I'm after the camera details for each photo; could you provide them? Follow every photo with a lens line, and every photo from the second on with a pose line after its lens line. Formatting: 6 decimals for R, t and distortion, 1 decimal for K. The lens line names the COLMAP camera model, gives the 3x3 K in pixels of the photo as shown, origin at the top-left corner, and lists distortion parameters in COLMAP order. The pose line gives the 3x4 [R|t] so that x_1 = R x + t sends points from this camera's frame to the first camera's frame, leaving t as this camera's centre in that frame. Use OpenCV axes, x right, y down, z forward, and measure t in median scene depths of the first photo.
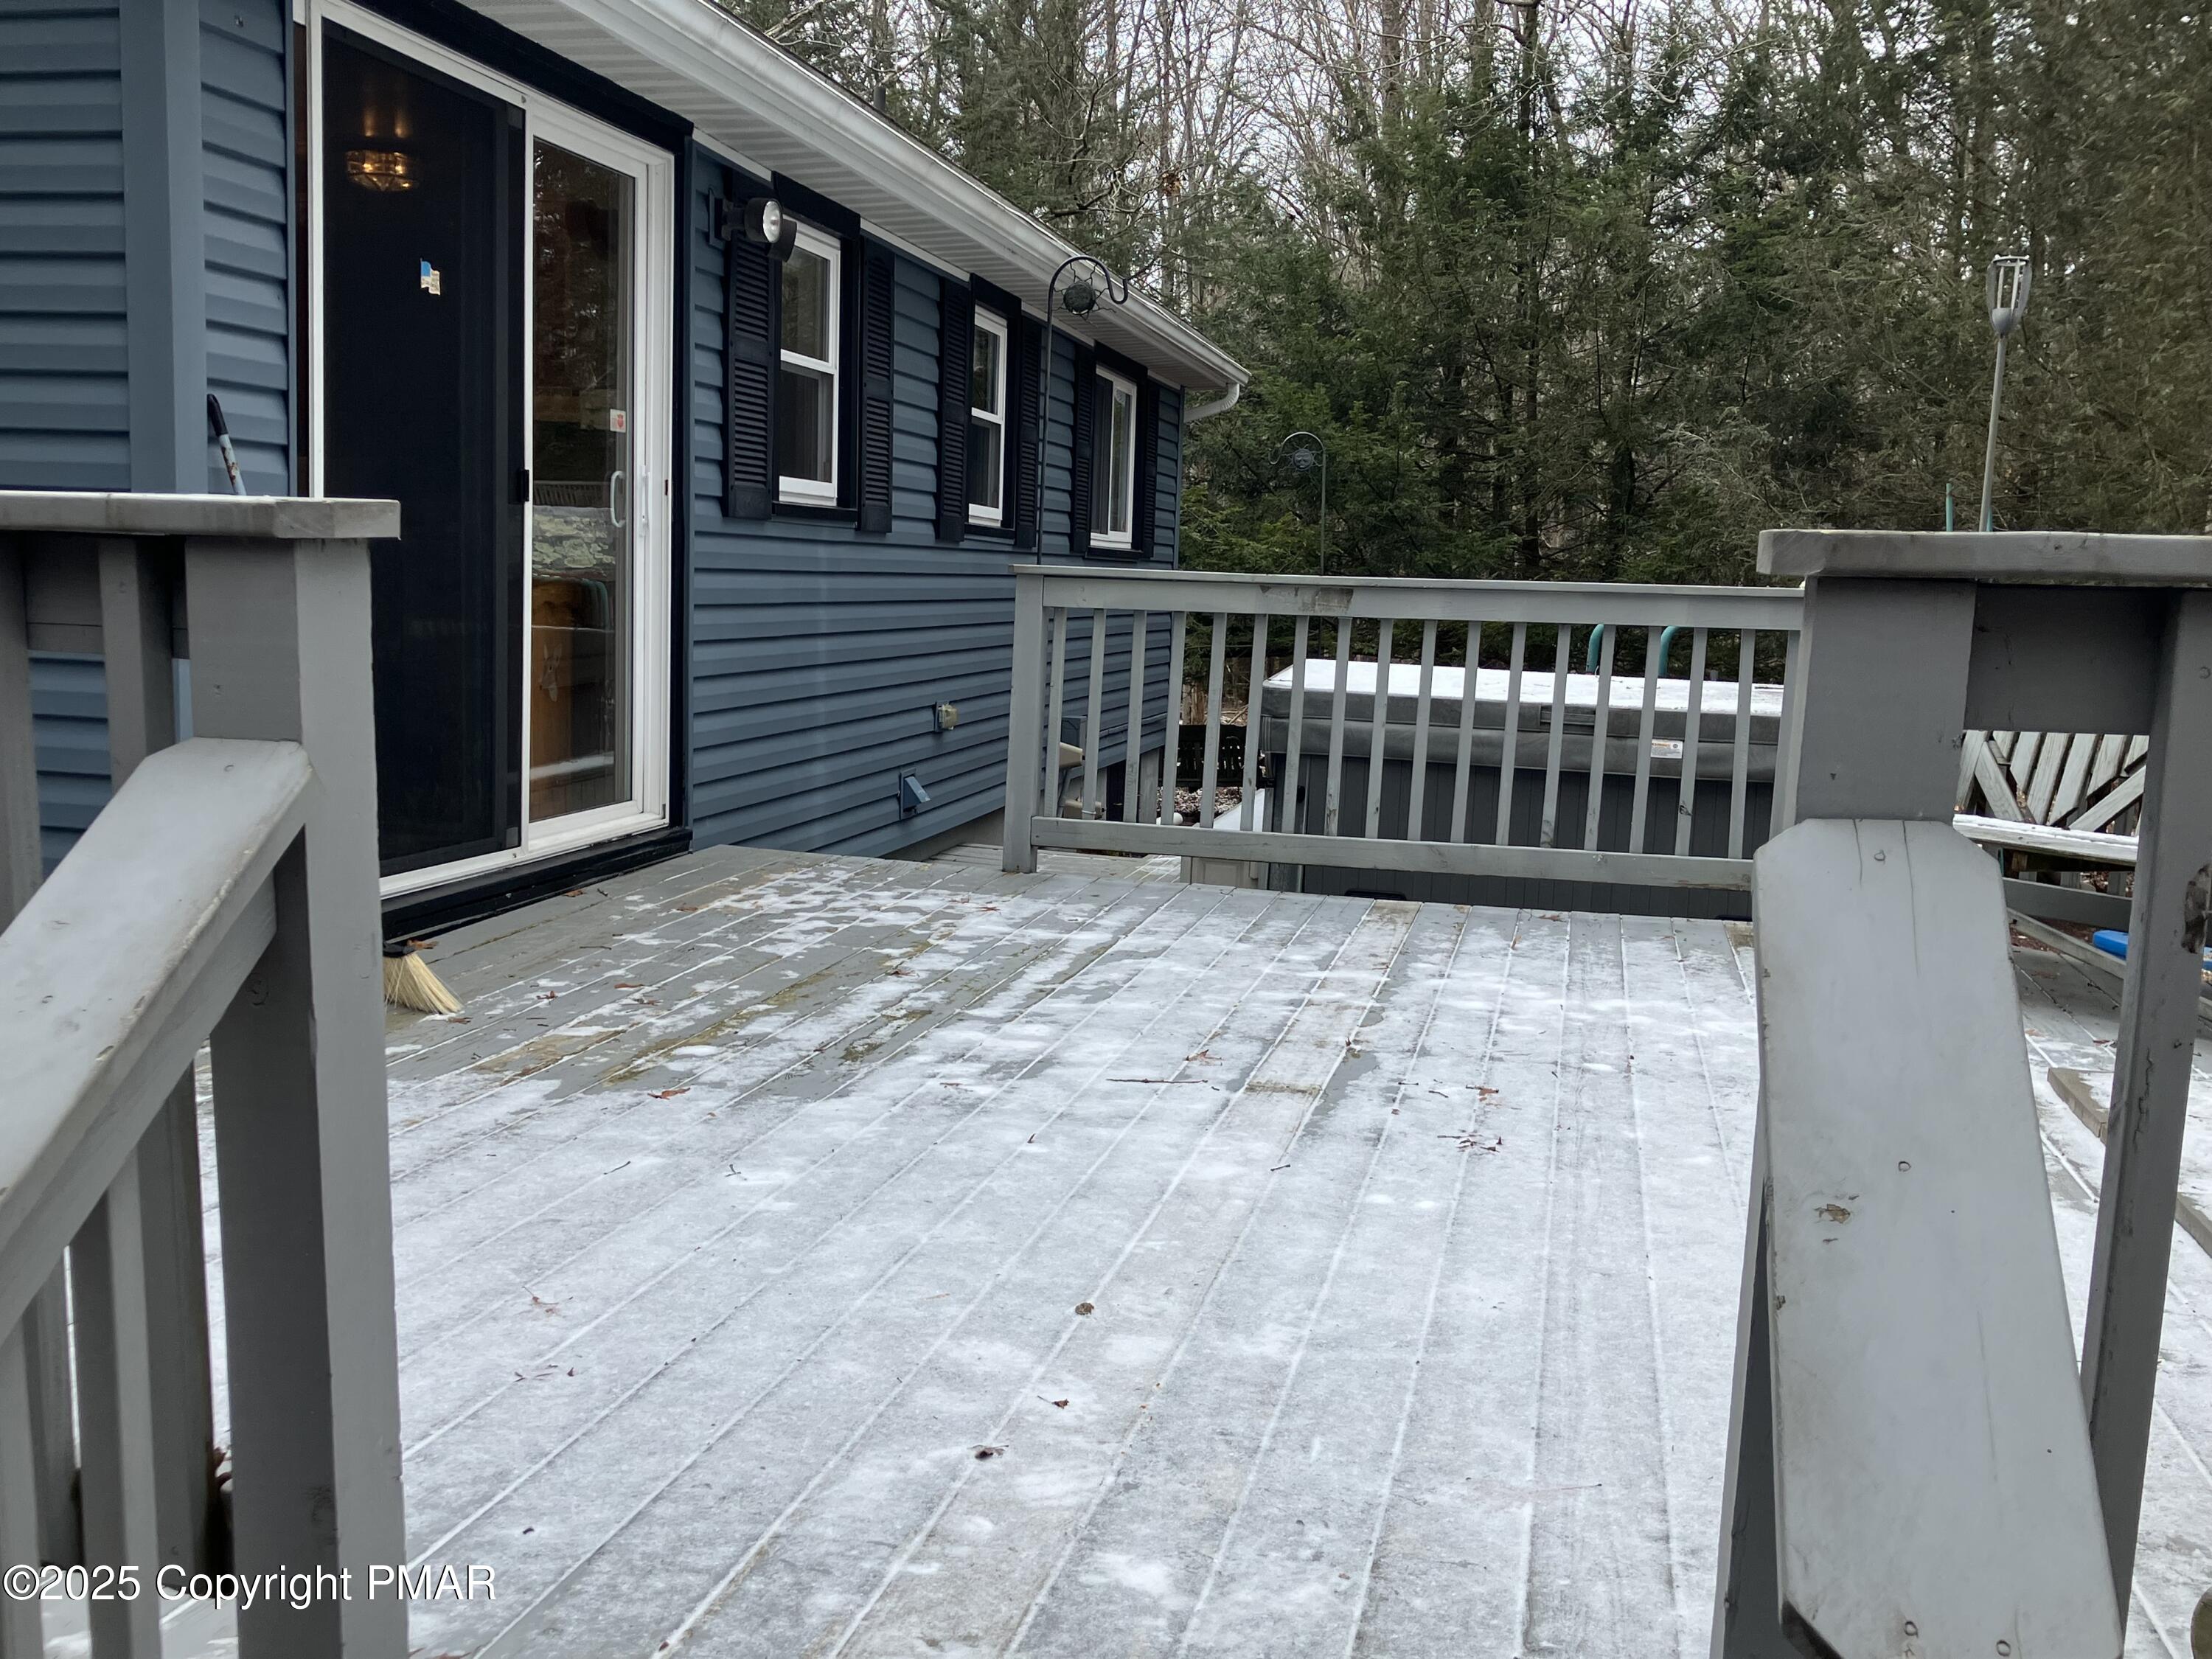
lens RADIAL K [[2088.3, 0, 1106.0], [0, 2088.3, 829.5], [0, 0, 1]] dist [-0.004303, -0.001471]
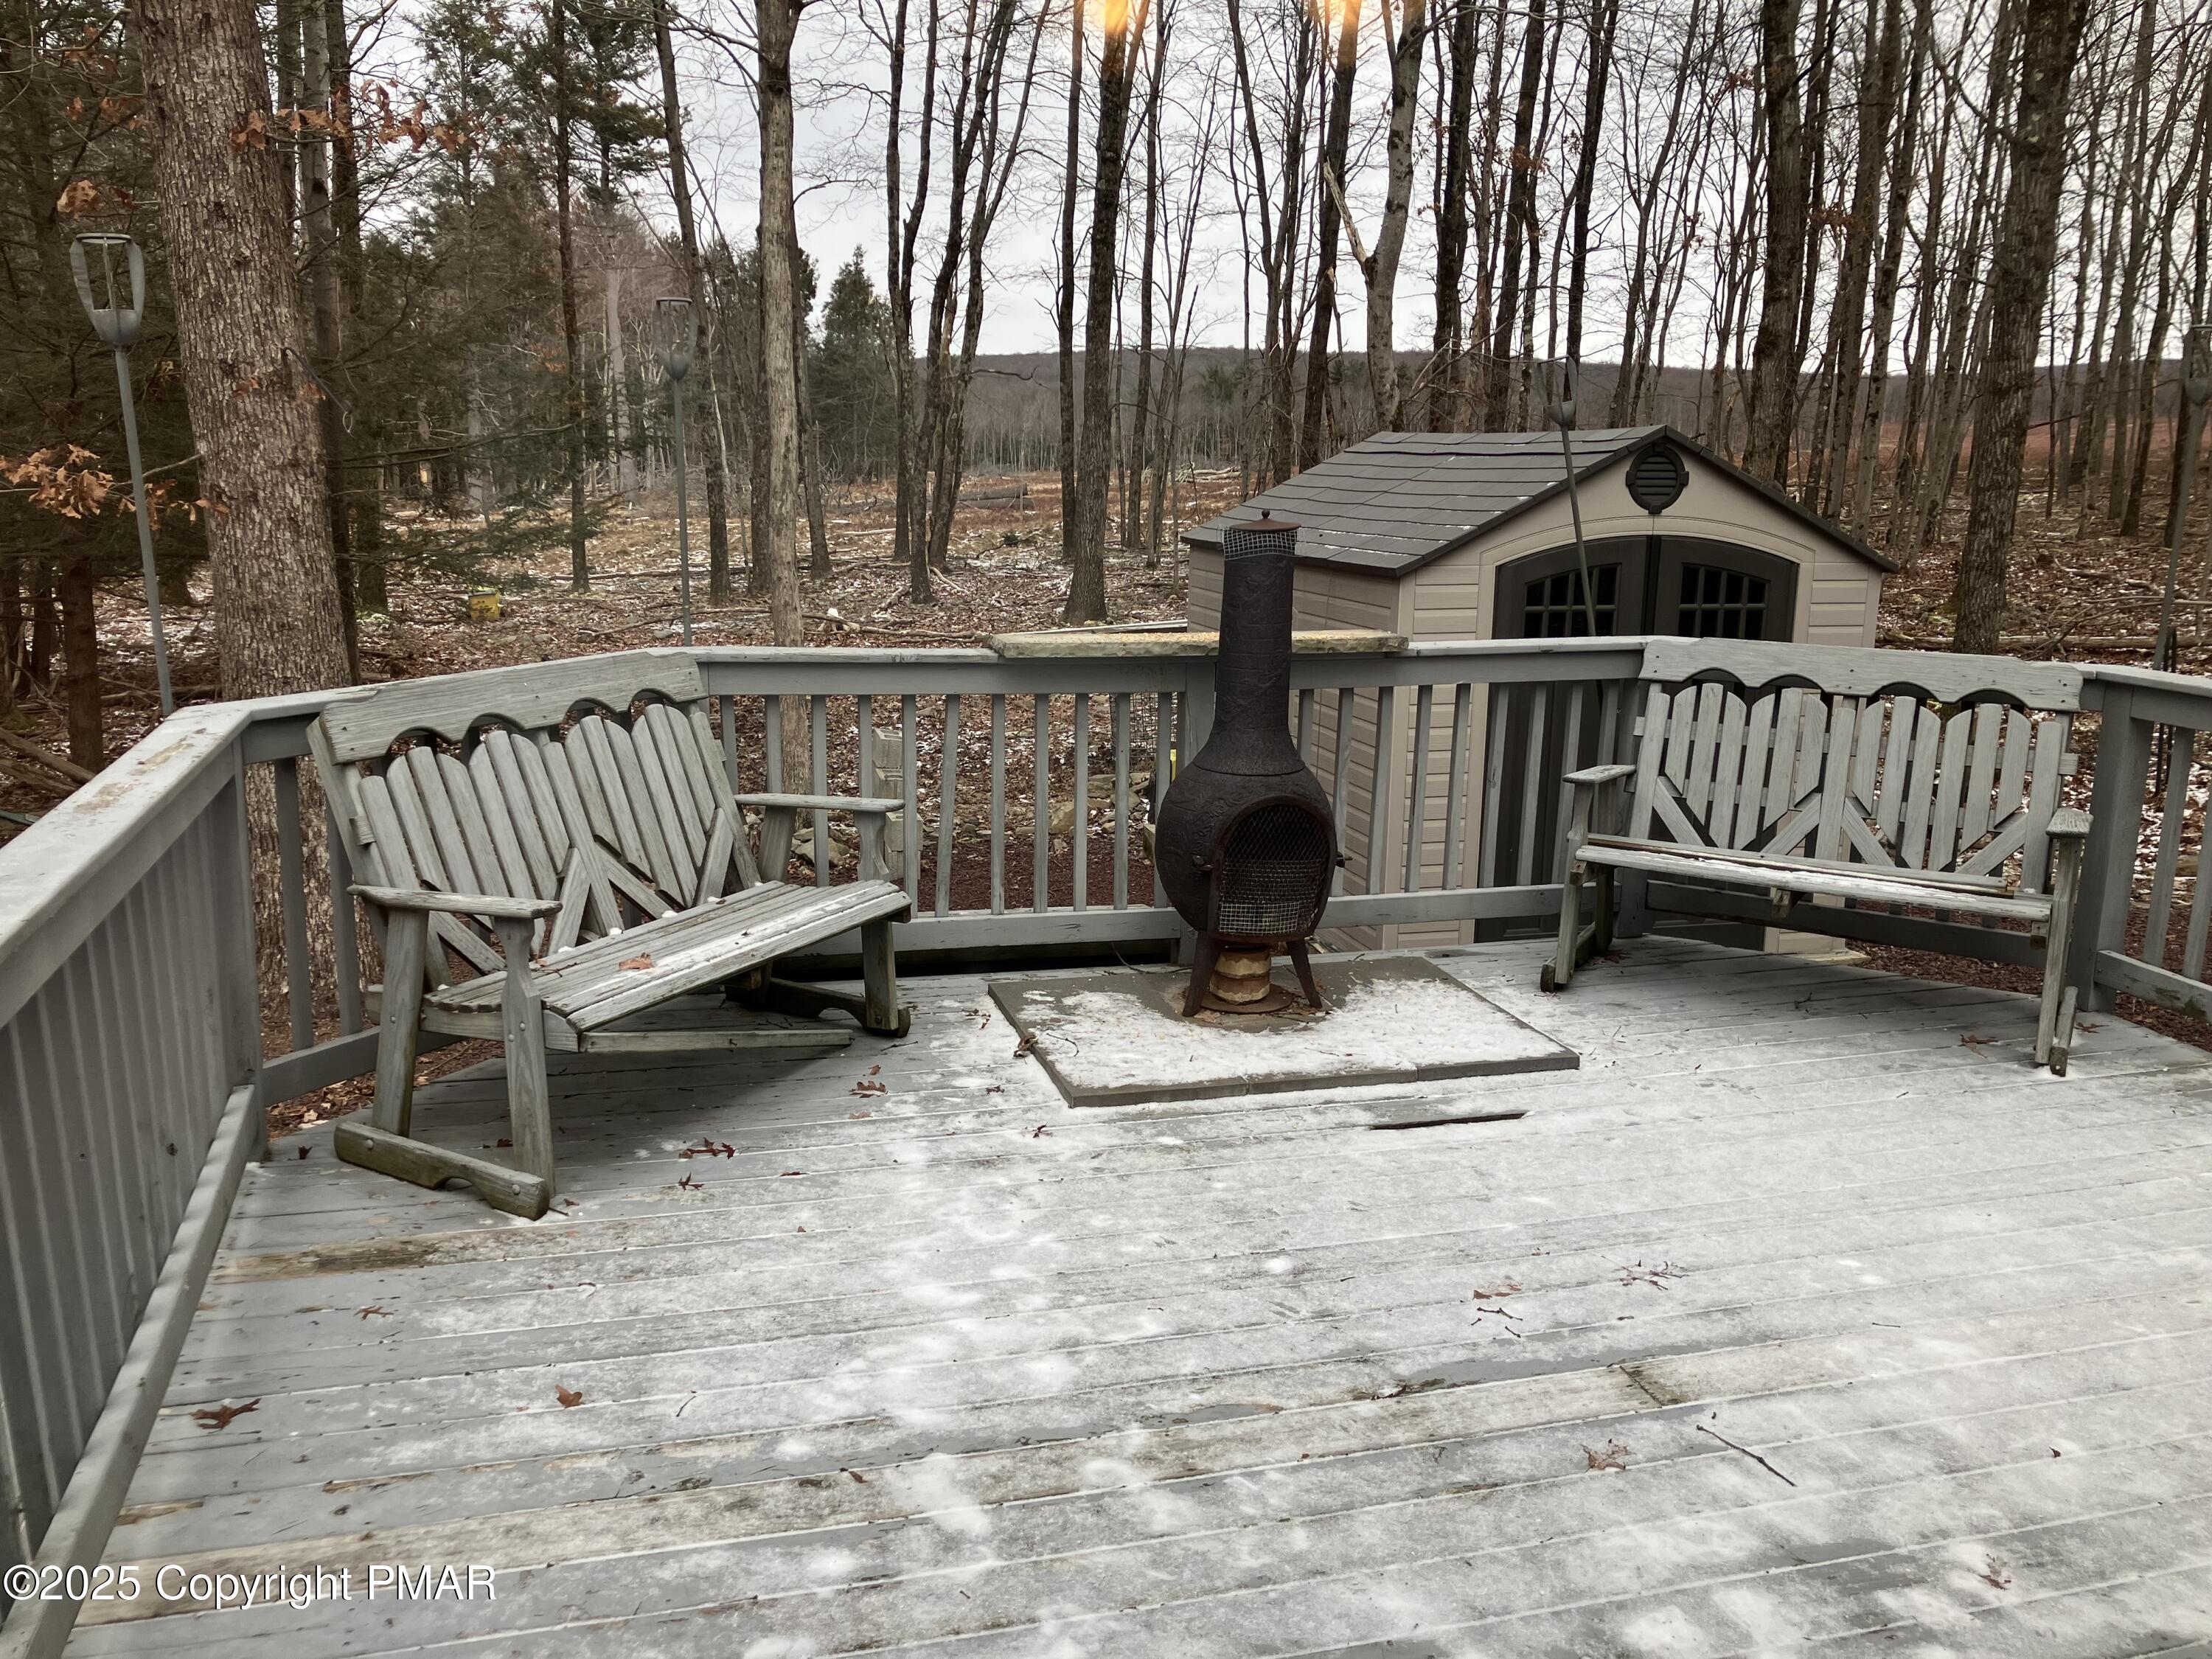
lens RADIAL K [[1798.7, 0, 1106.0], [0, 1798.7, 829.5], [0, 0, 1]] dist [0.000552, 0.014689]
pose [[-0.484242, -0.206562, 0.850201, -0.412652], [0.079461, 0.957333, 0.277848, -0.337267], [-0.871319, 0.202104, -0.447167, 1.520343]]
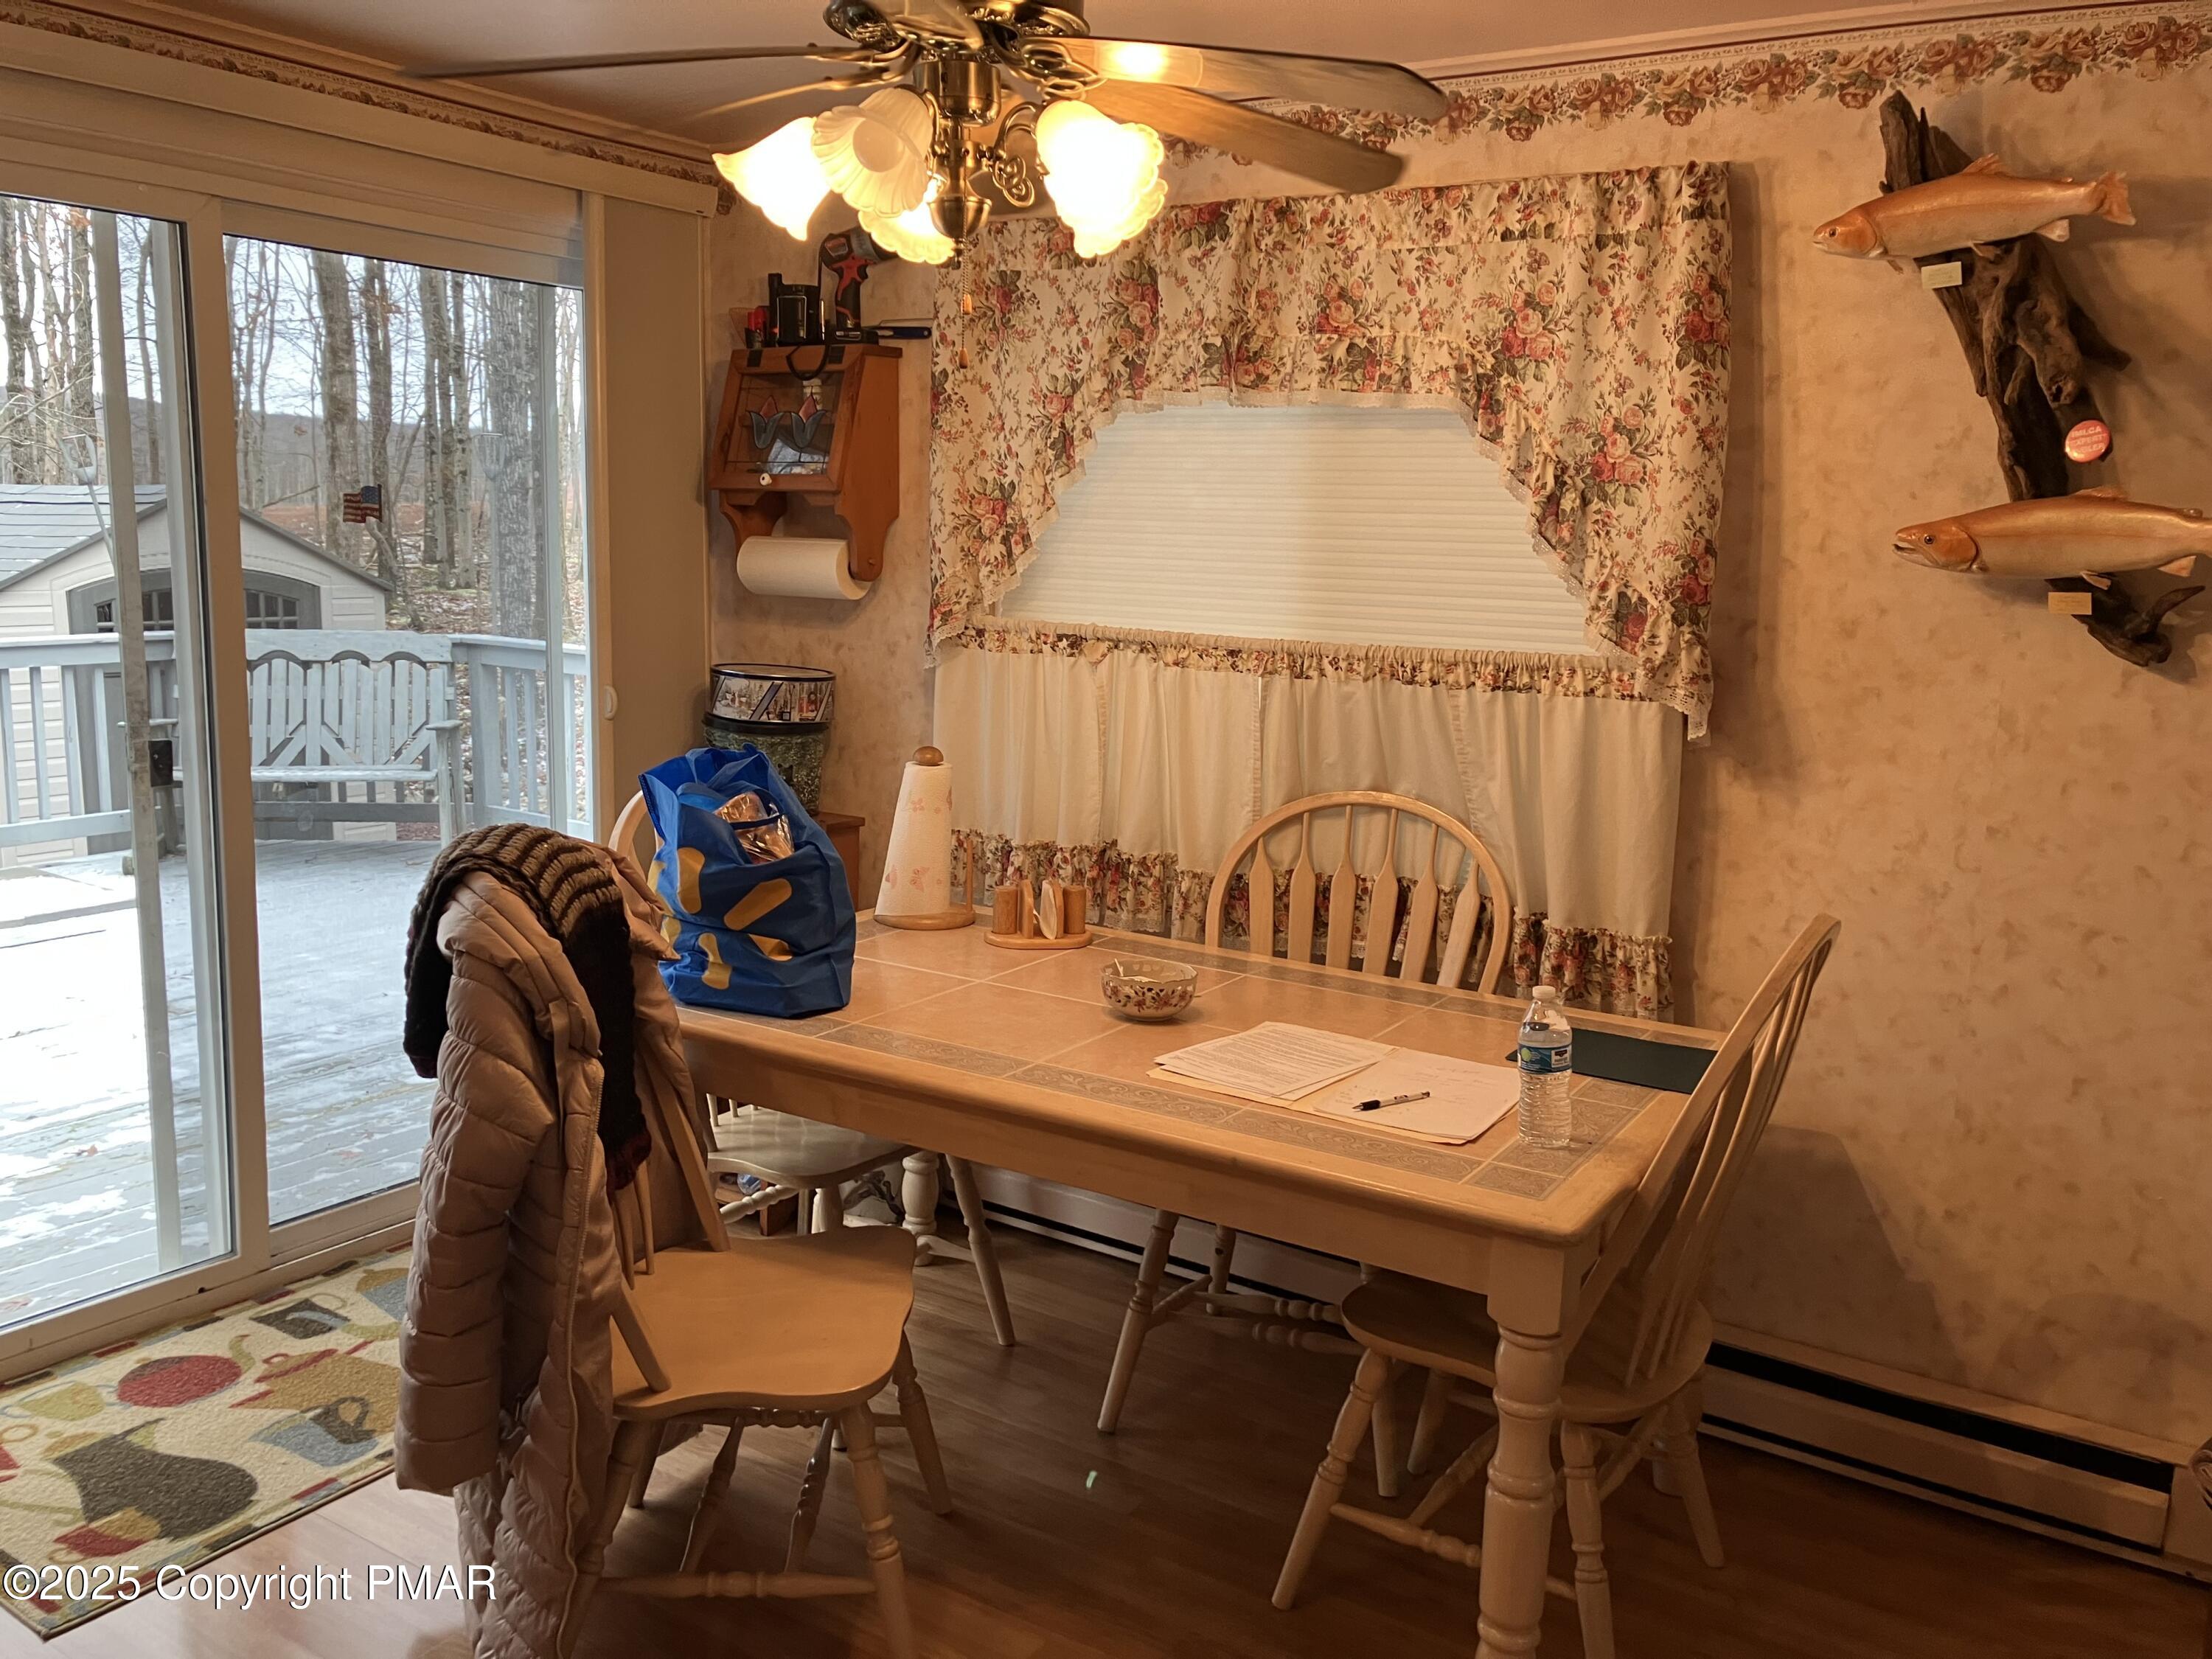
lens RADIAL K [[1786.9, 0, 1102.3], [0, 1786.9, 797.8], [0, 0, 1]] dist [0.039687, -0.068384]
pose [[-0.923271, -0.114708, 0.366625, -1.101136], [-0.005941, 0.958528, 0.284937, -0.453822], [-0.384104, 0.260896, -0.885662, 1.924829]]
